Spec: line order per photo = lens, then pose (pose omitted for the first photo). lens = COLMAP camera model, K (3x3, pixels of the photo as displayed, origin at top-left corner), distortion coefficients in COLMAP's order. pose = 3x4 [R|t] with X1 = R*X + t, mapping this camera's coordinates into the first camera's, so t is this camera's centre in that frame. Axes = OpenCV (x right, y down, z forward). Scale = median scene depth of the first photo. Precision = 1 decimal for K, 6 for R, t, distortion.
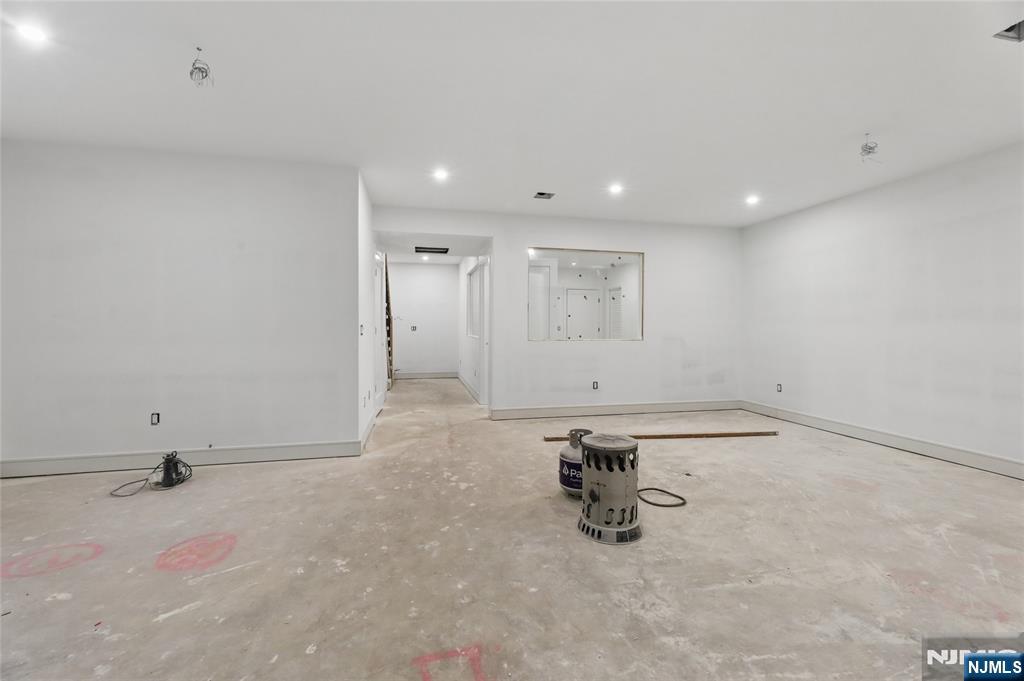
lens RADIAL K [[417.1, 0, 512.2], [0, 417.1, 327.8], [0, 0, 1]] dist [-0.002584, -0.000365]
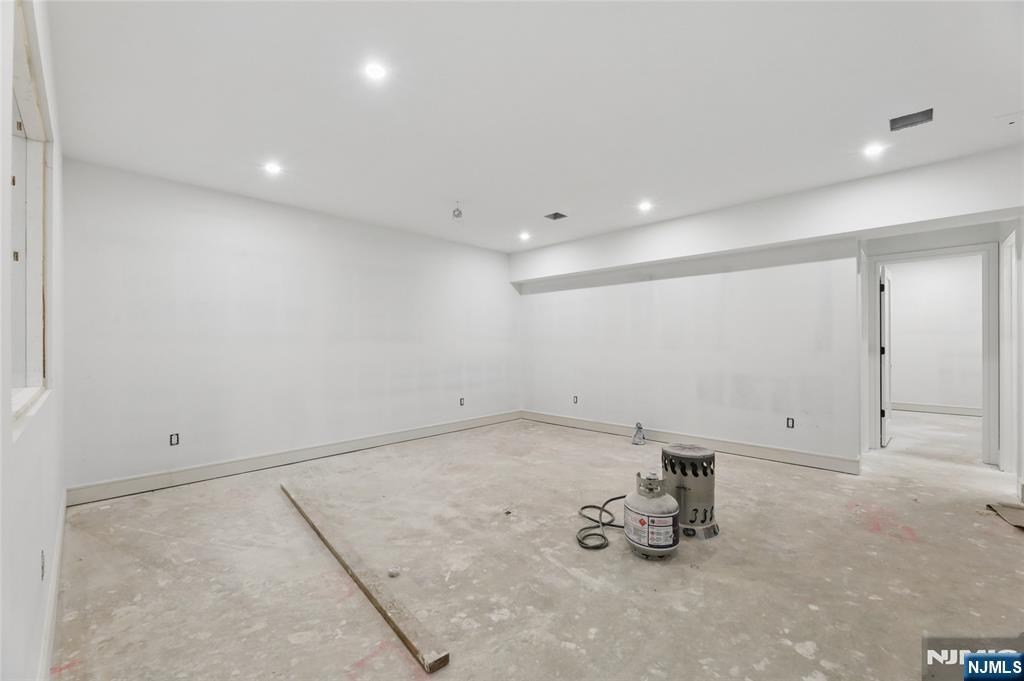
lens RADIAL K [[416.0, 0, 512.0], [0, 416.0, 340.5], [0, 0, 1]] dist [-0.002894, 0.000073]
pose [[-0.545599, 0.005136, 0.838030, -0.435619], [0.001986, 0.999986, -0.004836, -0.016589], [-0.838044, -0.000974, -0.545602, 1.948644]]
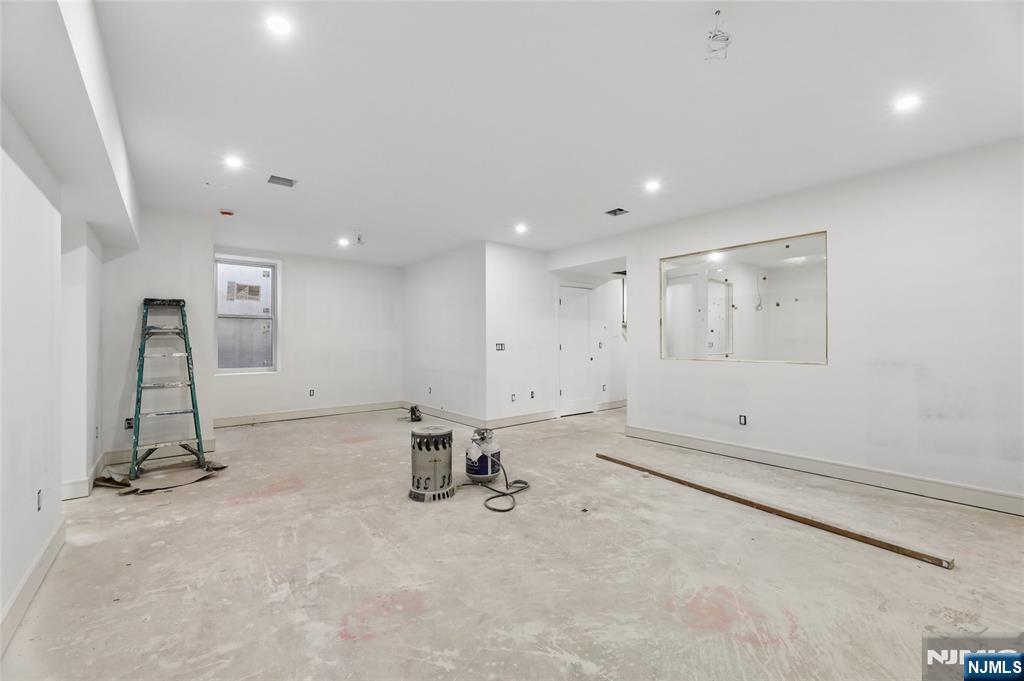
lens RADIAL K [[416.0, 0, 512.0], [0, 416.0, 340.5], [0, 0, 1]] dist [-0.002894, 0.000073]
pose [[0.449855, -0.010303, -0.893042, 1.519749], [0.003441, 0.999946, -0.009802, -0.005807], [0.893095, 0.001336, 0.449867, 0.603694]]
